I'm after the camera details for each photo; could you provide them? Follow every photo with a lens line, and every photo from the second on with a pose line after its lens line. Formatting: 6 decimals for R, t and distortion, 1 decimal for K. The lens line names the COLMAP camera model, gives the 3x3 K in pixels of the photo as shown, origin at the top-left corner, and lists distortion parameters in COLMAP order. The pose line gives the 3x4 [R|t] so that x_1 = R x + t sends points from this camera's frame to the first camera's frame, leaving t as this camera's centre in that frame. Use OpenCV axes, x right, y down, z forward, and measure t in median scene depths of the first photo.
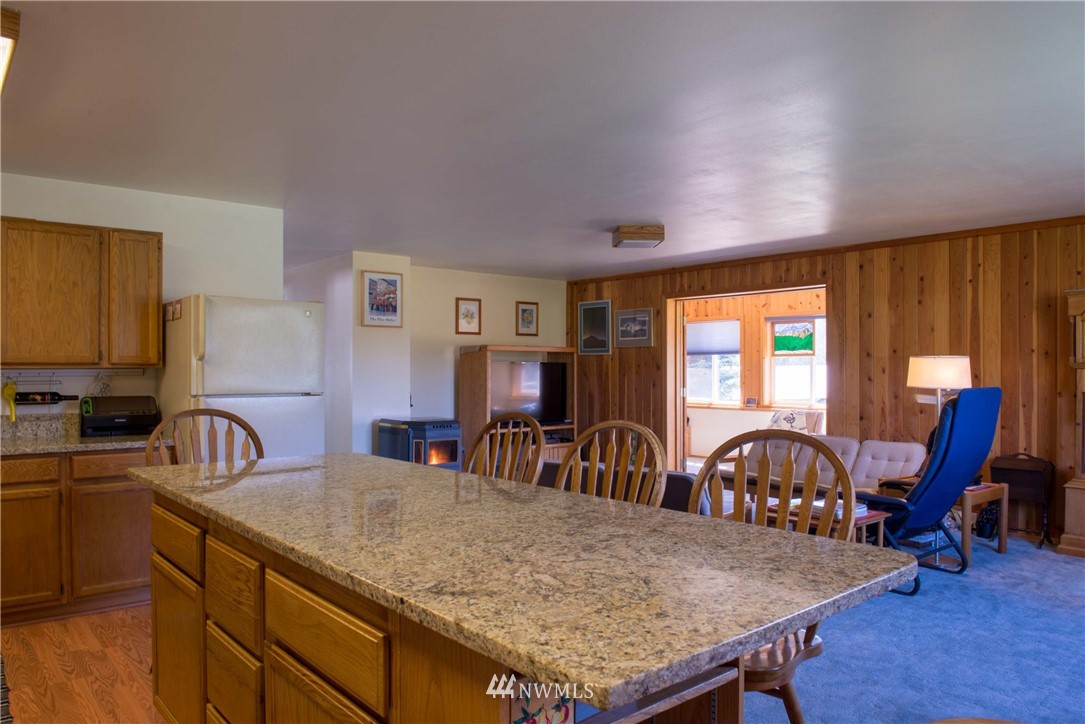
lens RADIAL K [[741.9, 0, 545.0], [0, 741.9, 366.4], [0, 0, 1]] dist [-0.044709, -0.003347]
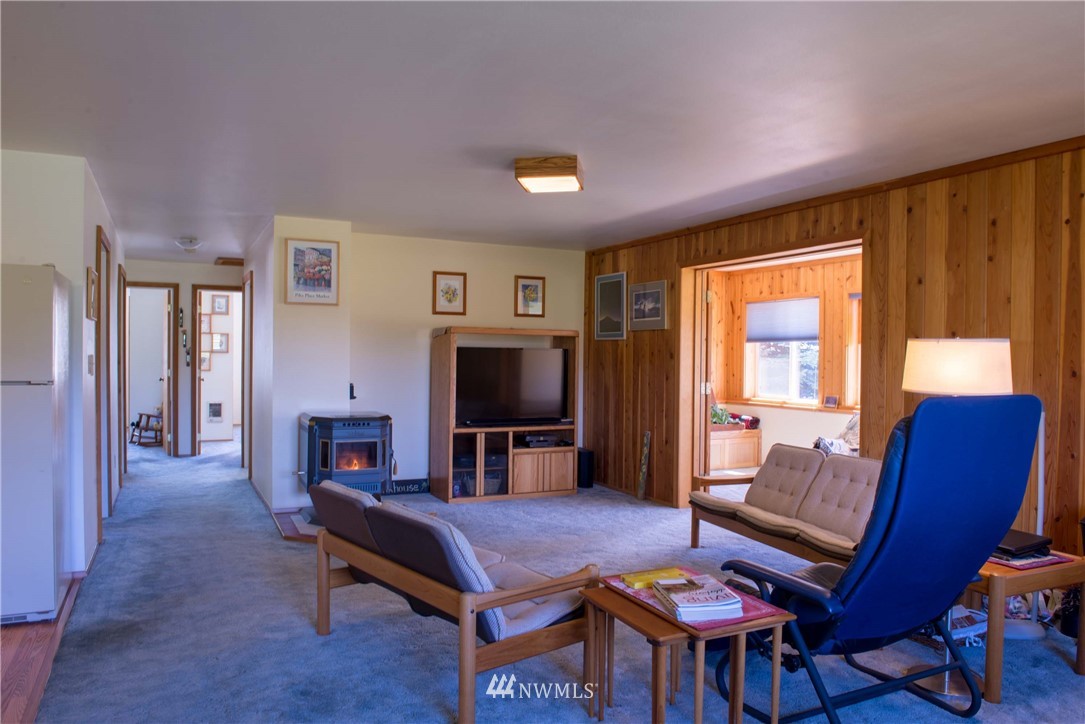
lens RADIAL K [[741.9, 0, 546.6], [0, 741.9, 365.1], [0, 0, 1]] dist [-0.044709, -0.003347]
pose [[0.972318, 0.012708, -0.233315, 0.211938], [-0.009559, 0.999847, 0.014623, 0.001040], [0.233465, -0.011988, 0.972291, 0.209392]]
